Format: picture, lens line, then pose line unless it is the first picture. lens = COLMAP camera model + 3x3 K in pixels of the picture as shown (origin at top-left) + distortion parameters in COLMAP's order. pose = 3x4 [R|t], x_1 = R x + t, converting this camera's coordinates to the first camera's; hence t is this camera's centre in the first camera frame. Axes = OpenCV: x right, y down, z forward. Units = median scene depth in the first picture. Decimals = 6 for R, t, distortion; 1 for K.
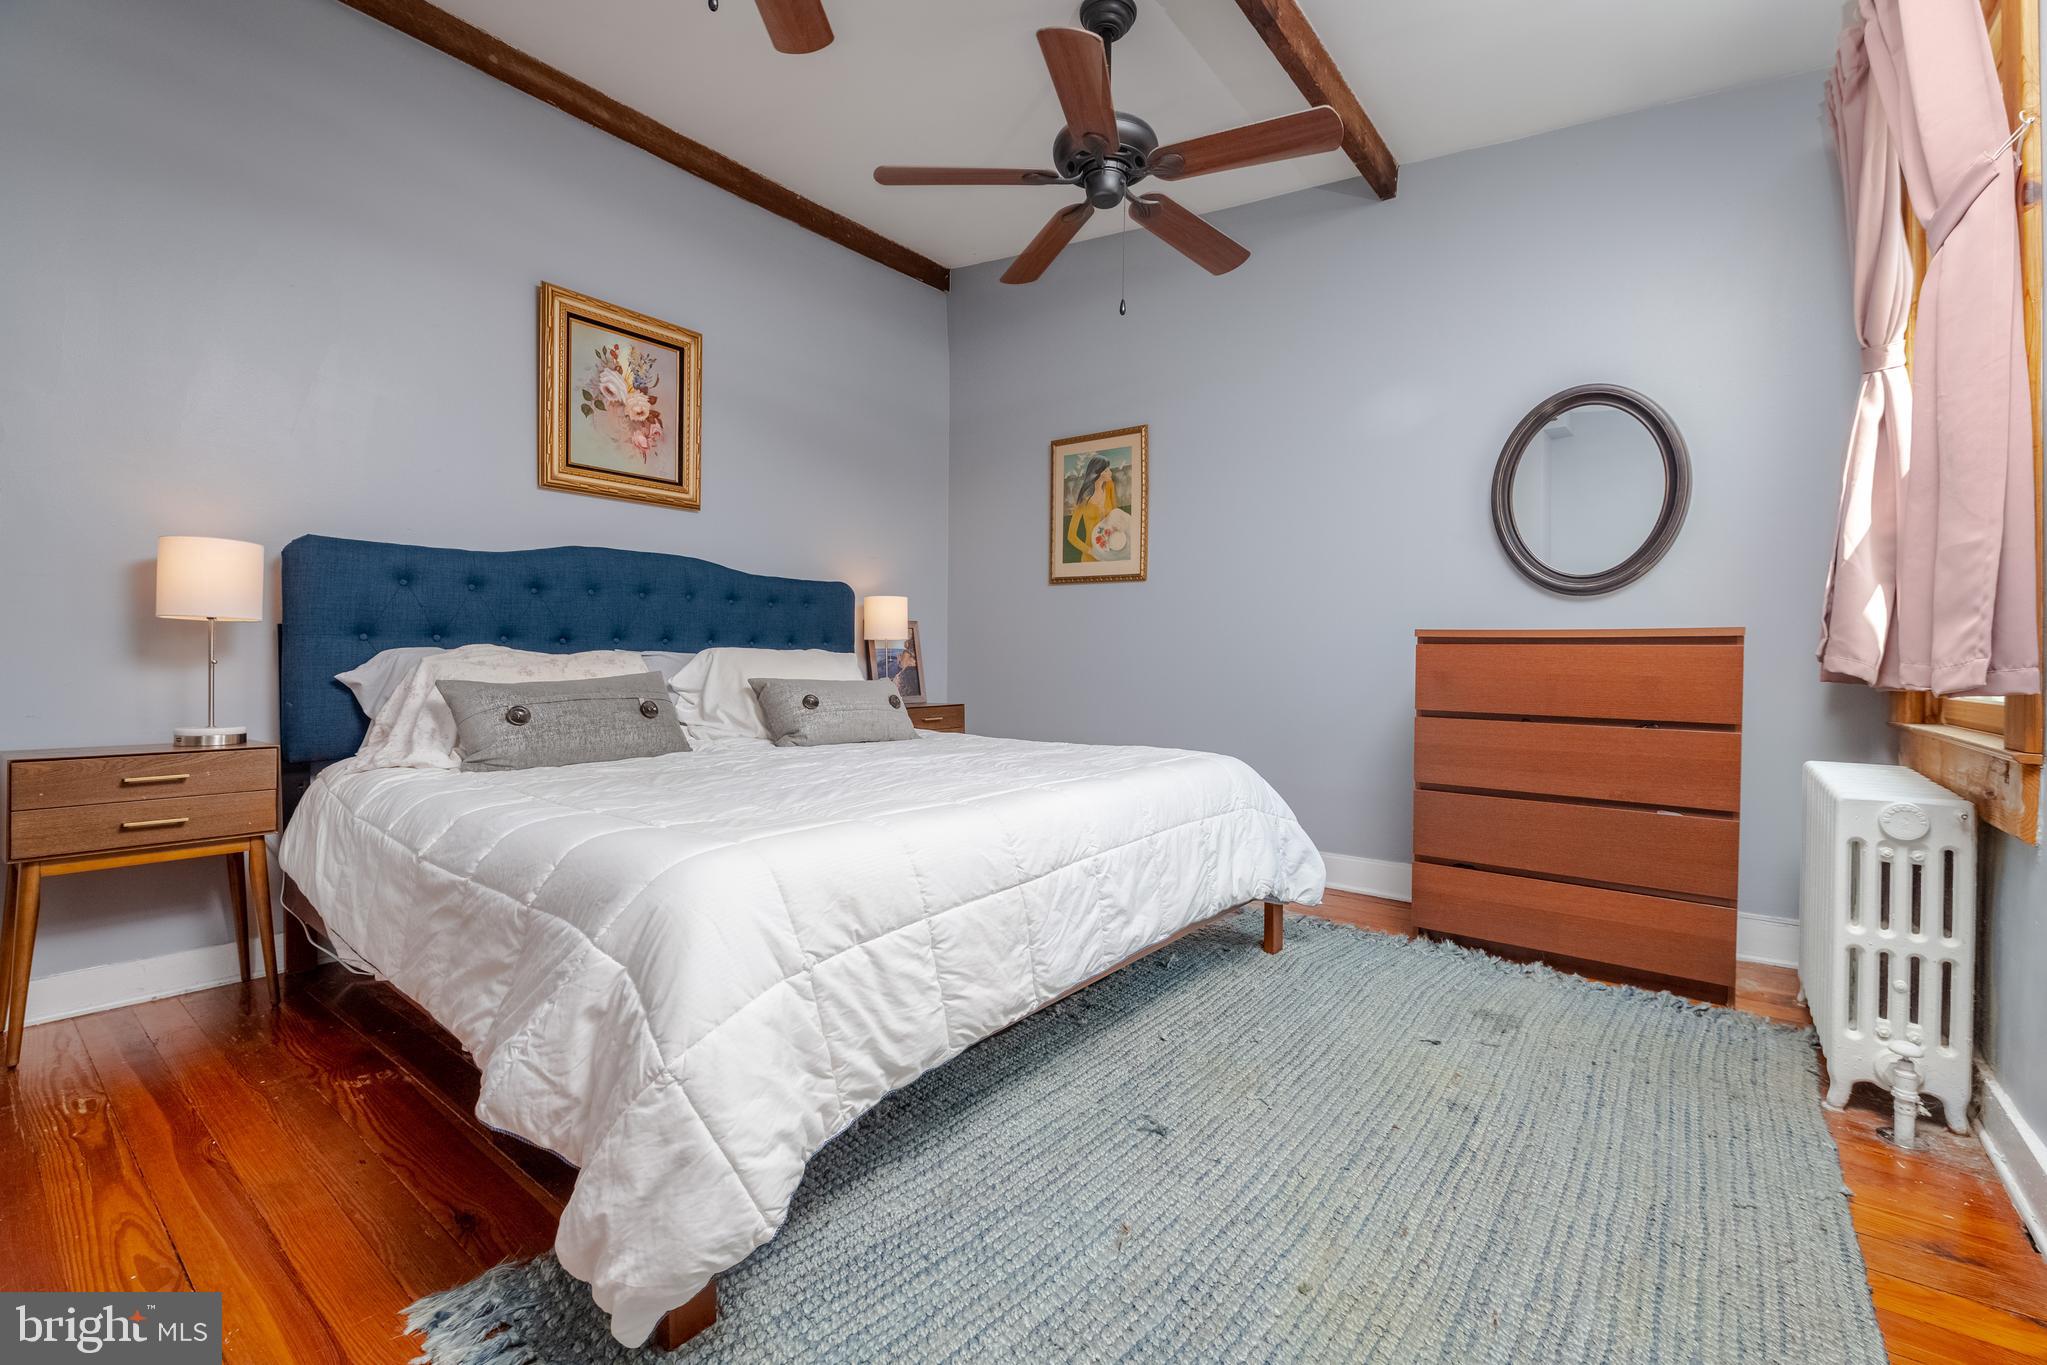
lens RADIAL K [[910.7, 0, 1023.5], [0, 910.7, 682.5], [0, 0, 1]] dist [-0.002434, -0.011602]
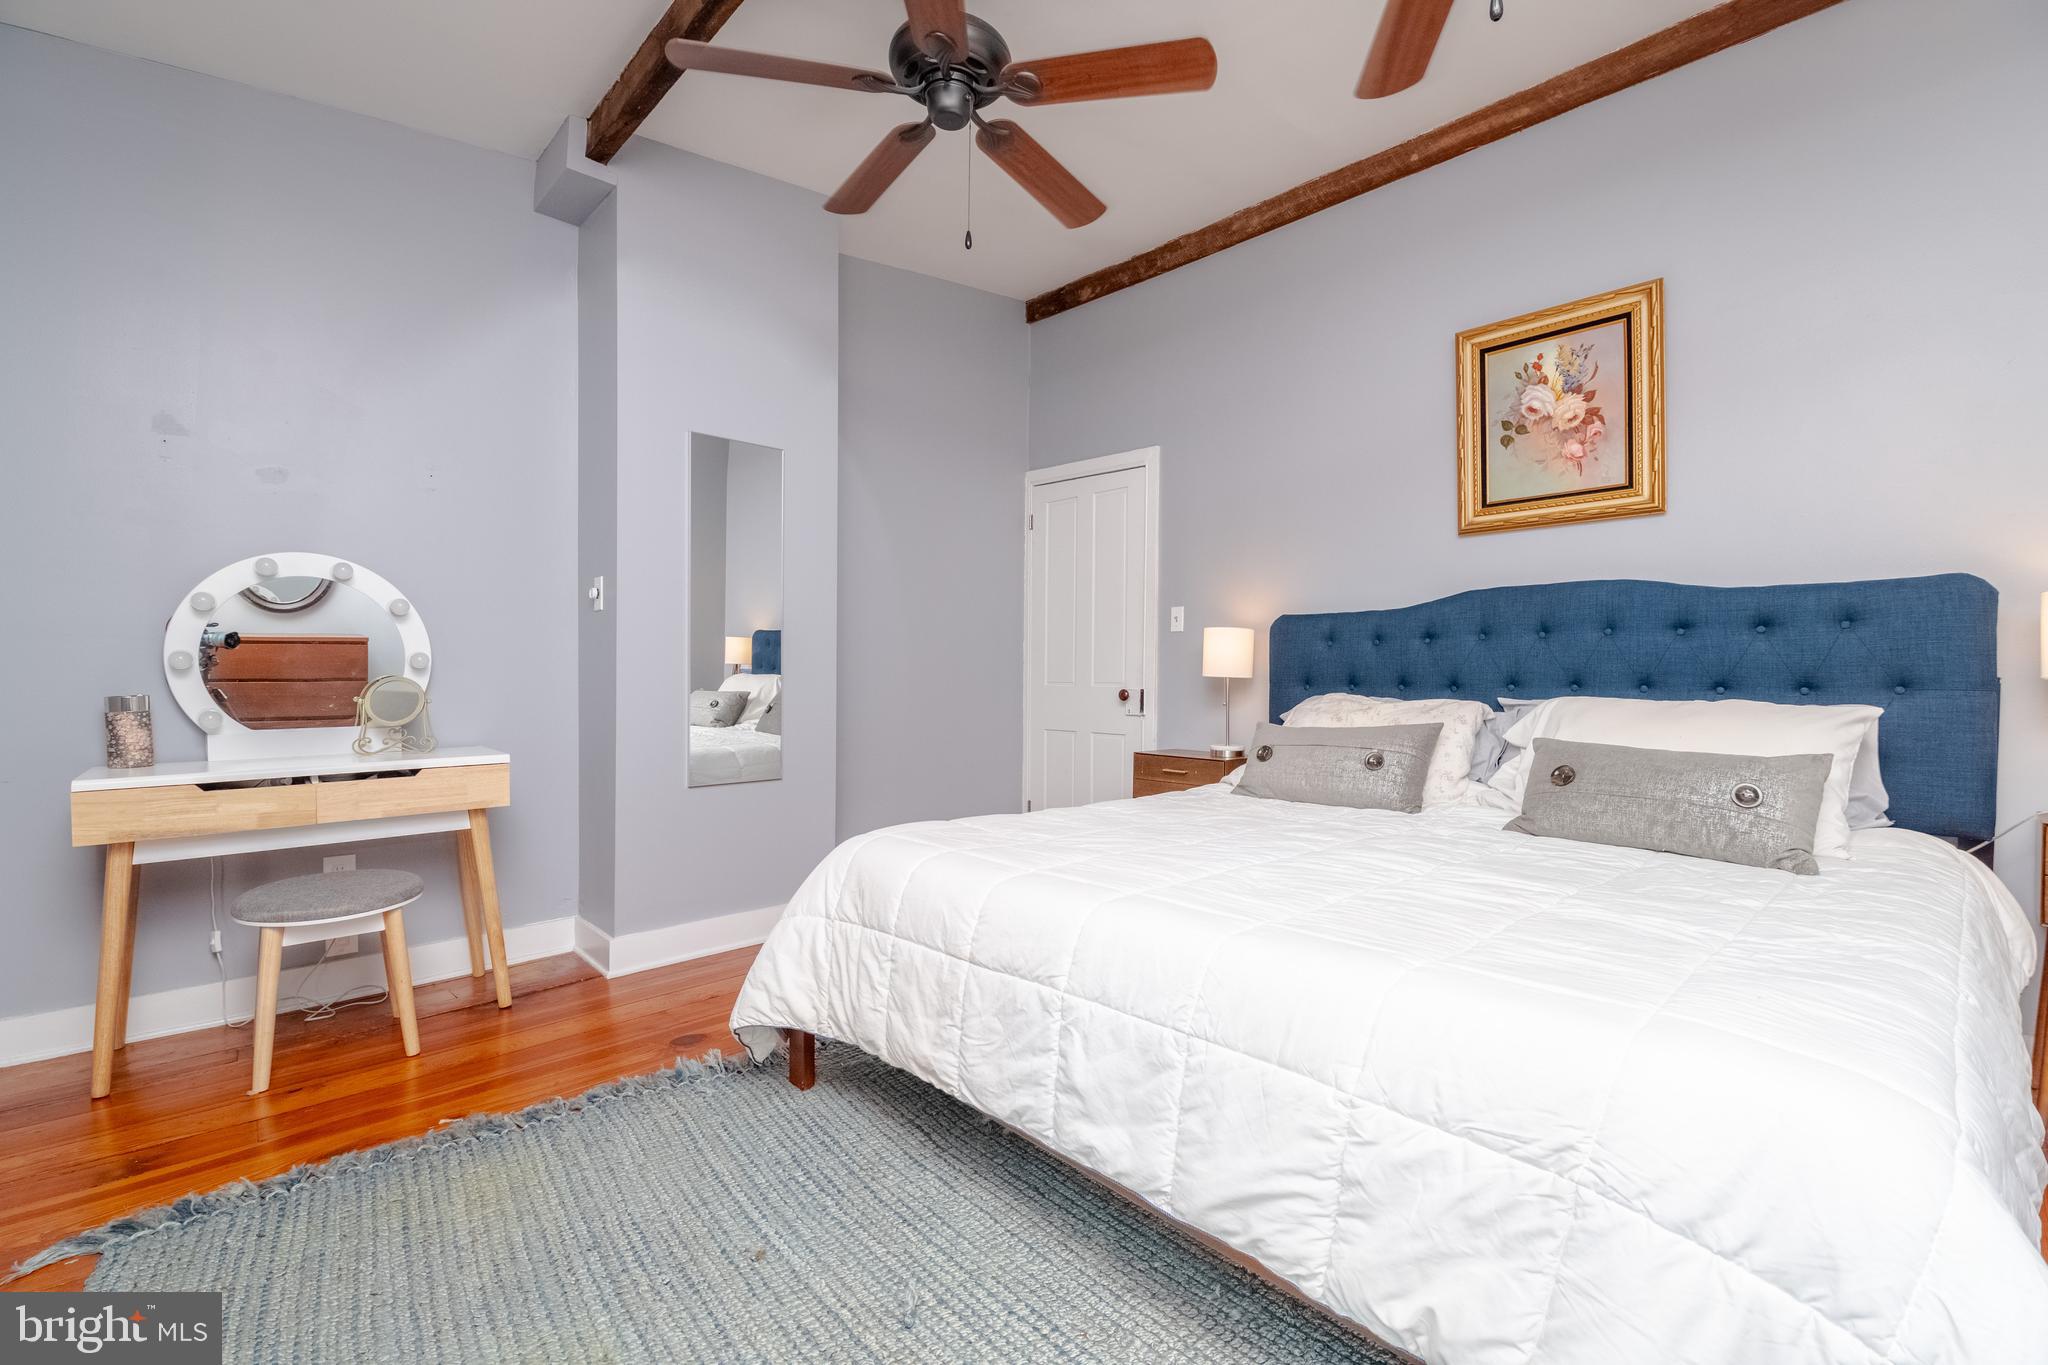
lens RADIAL K [[890.4, 0, 1027.7], [0, 890.4, 670.4], [0, 0, 1]] dist [0.007913, -0.009462]
pose [[-0.192237, -0.012806, -0.981265, 0.506919], [-0.026815, 0.999610, -0.007792, -0.043120], [0.980982, 0.024815, -0.192505, 0.693293]]
